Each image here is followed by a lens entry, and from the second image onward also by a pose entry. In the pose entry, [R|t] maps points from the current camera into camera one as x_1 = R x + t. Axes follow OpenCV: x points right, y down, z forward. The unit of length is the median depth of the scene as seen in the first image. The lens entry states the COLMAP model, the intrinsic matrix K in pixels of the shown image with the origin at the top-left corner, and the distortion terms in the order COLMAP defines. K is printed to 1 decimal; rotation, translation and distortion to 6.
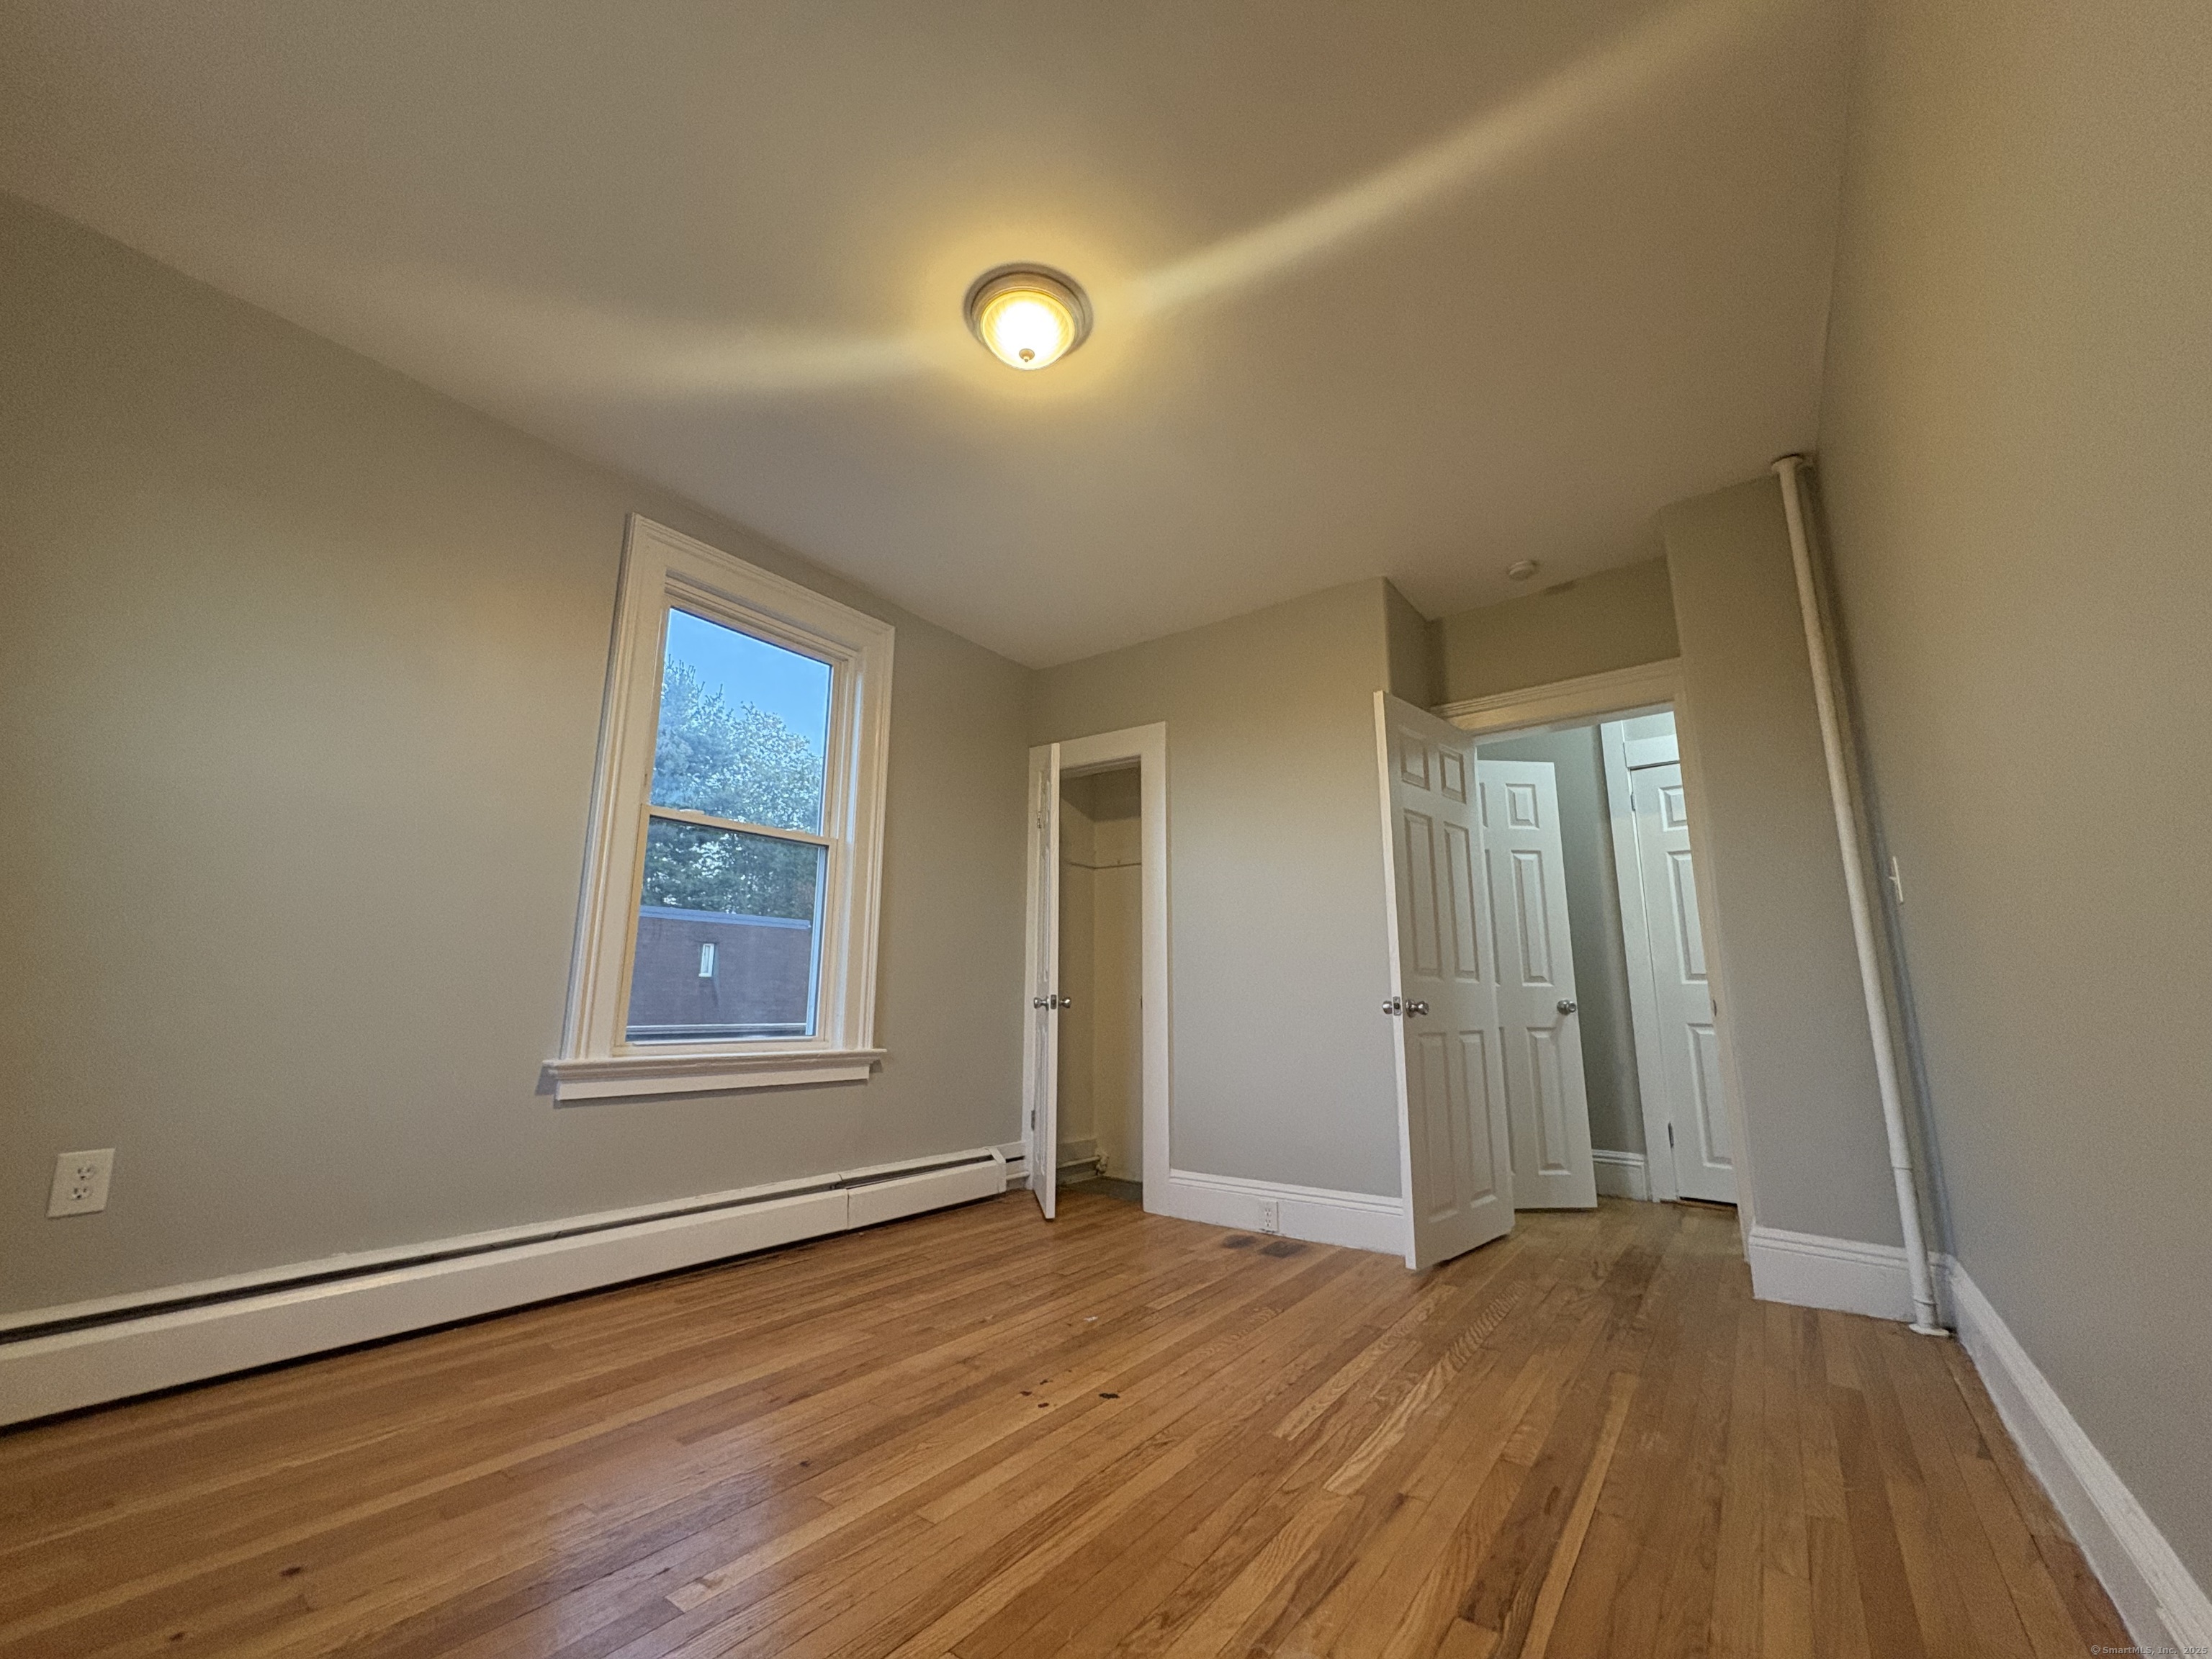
lens RADIAL K [[881.7, 0, 1106.0], [0, 881.7, 829.5], [0, 0, 1]] dist [-0.001515, -0.000338]
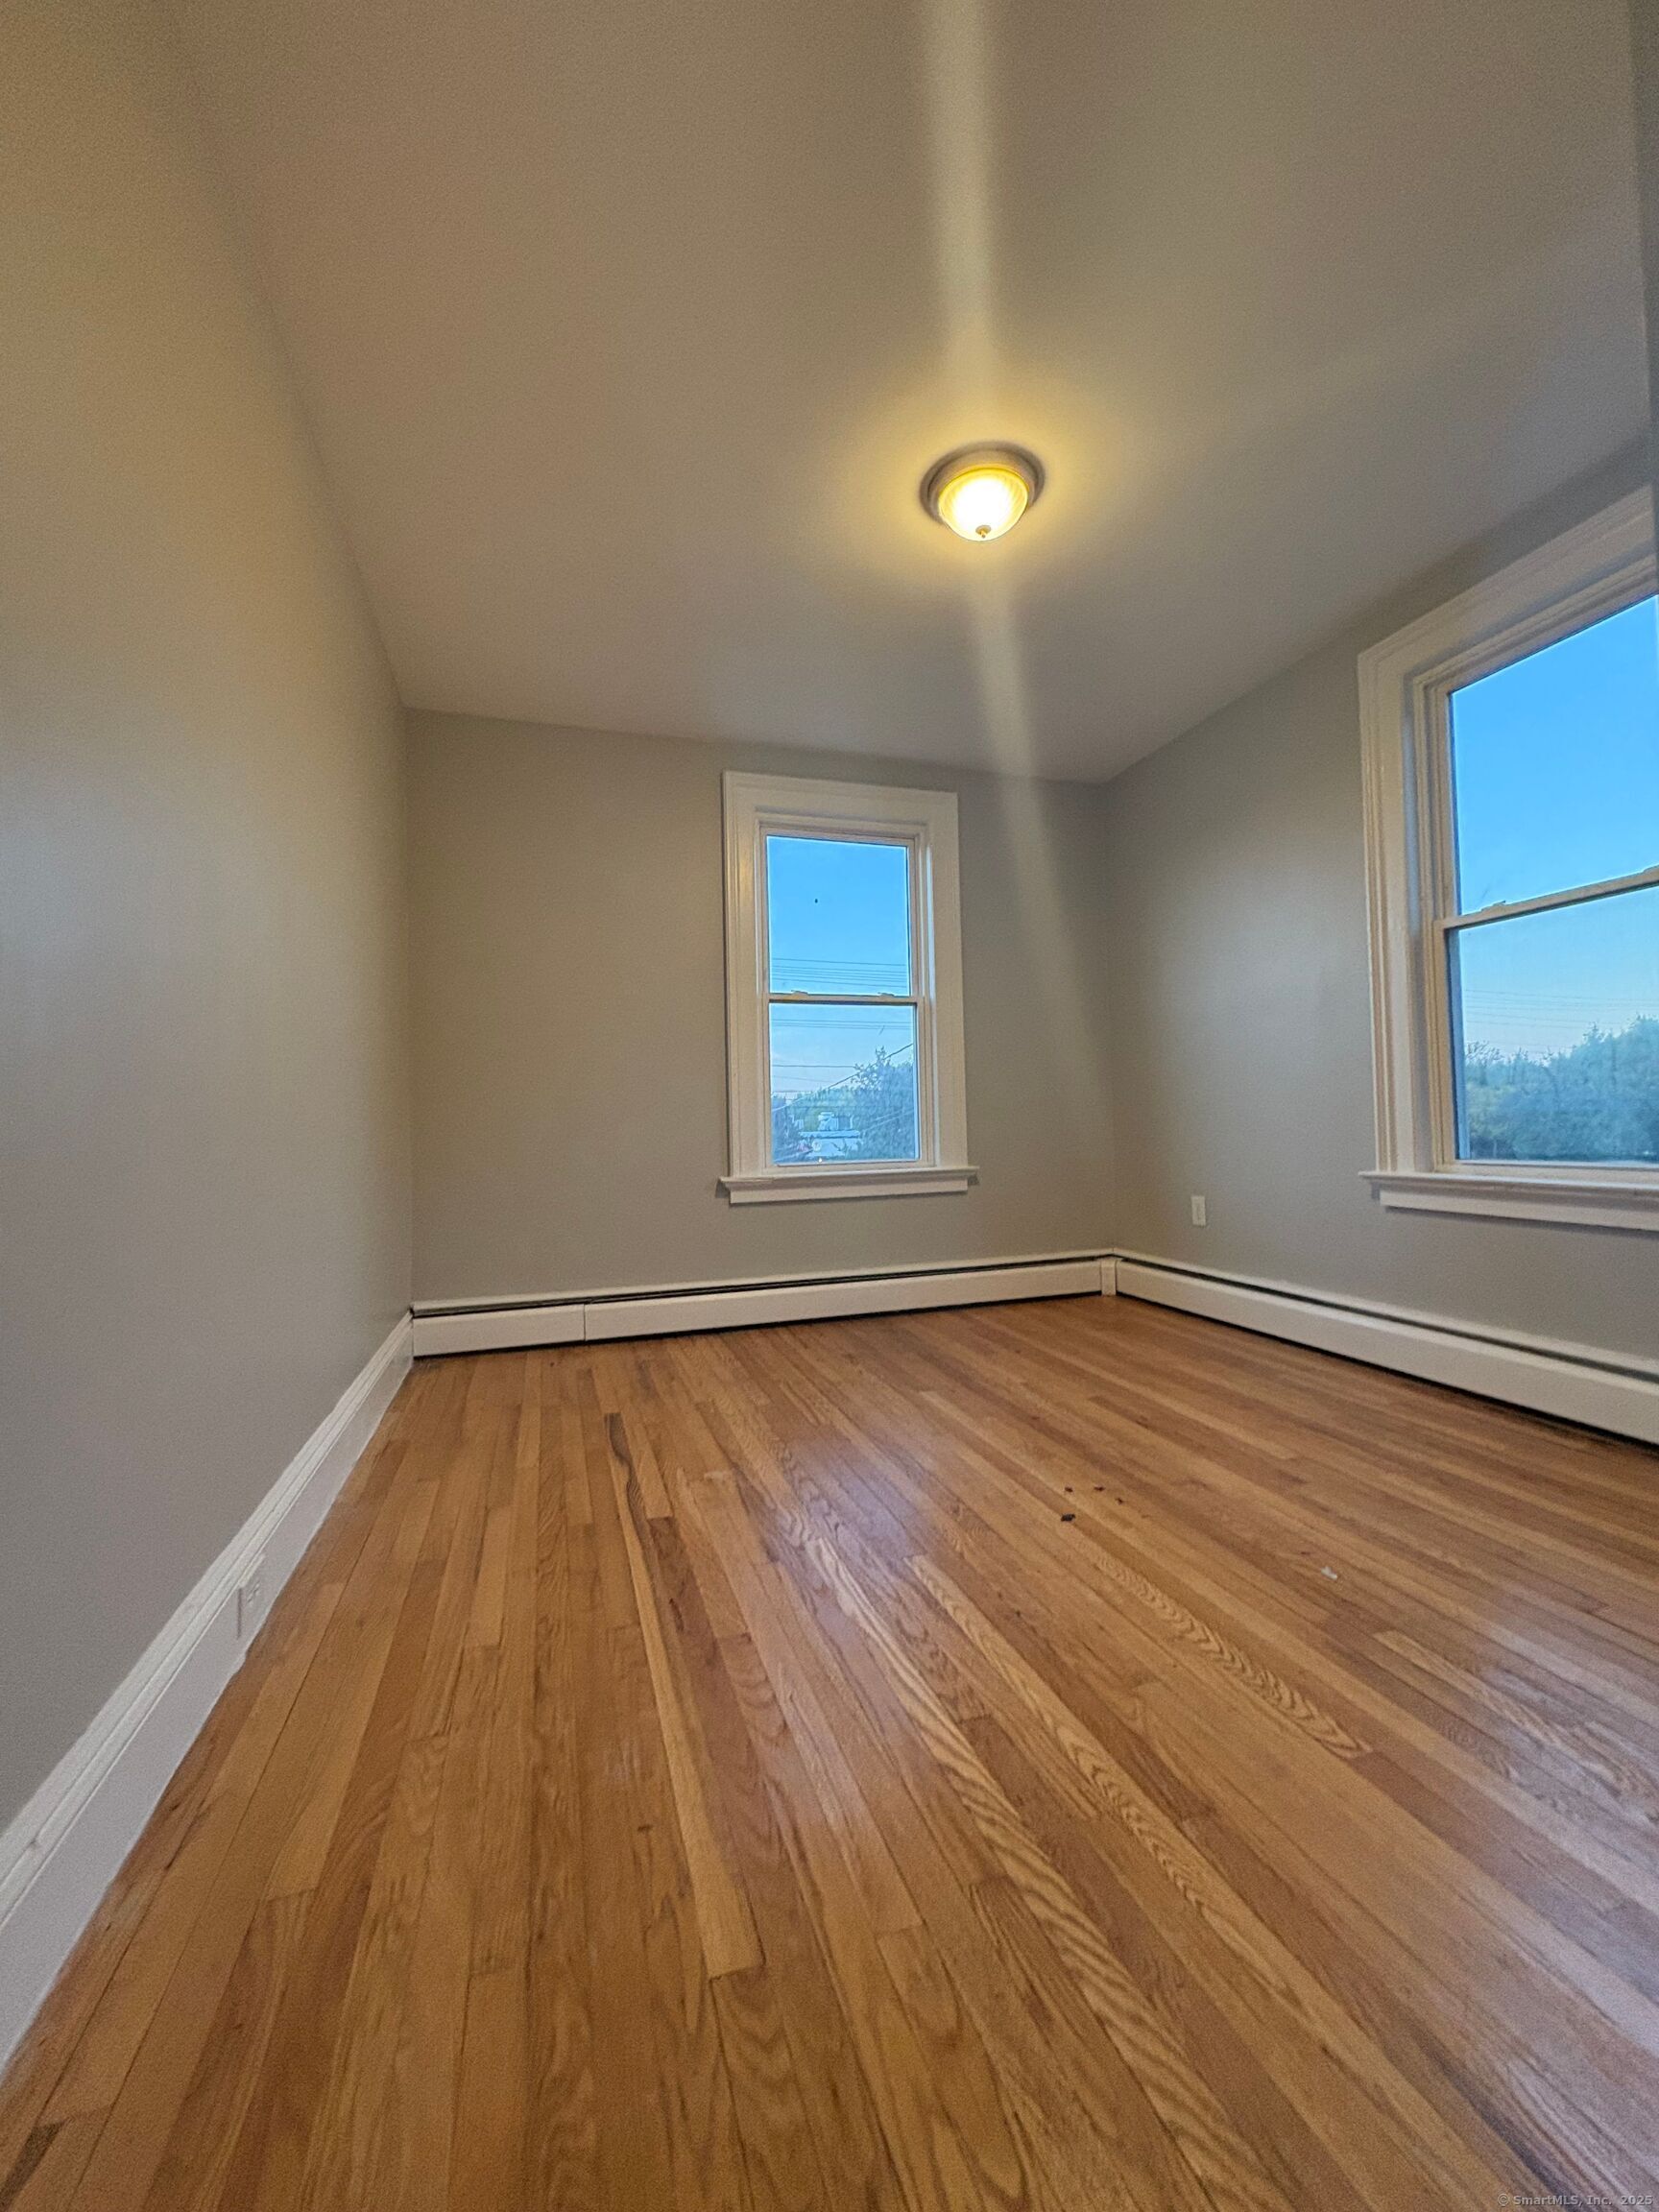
lens RADIAL K [[881.7, 0, 829.5], [0, 881.7, 1106.0], [0, 0, 1]] dist [-0.001515, -0.000338]
pose [[-0.585897, -0.011419, -0.810305, 0.959735], [0.177152, 0.973913, -0.141815, 0.278535], [0.790786, -0.226636, -0.568589, 1.437283]]
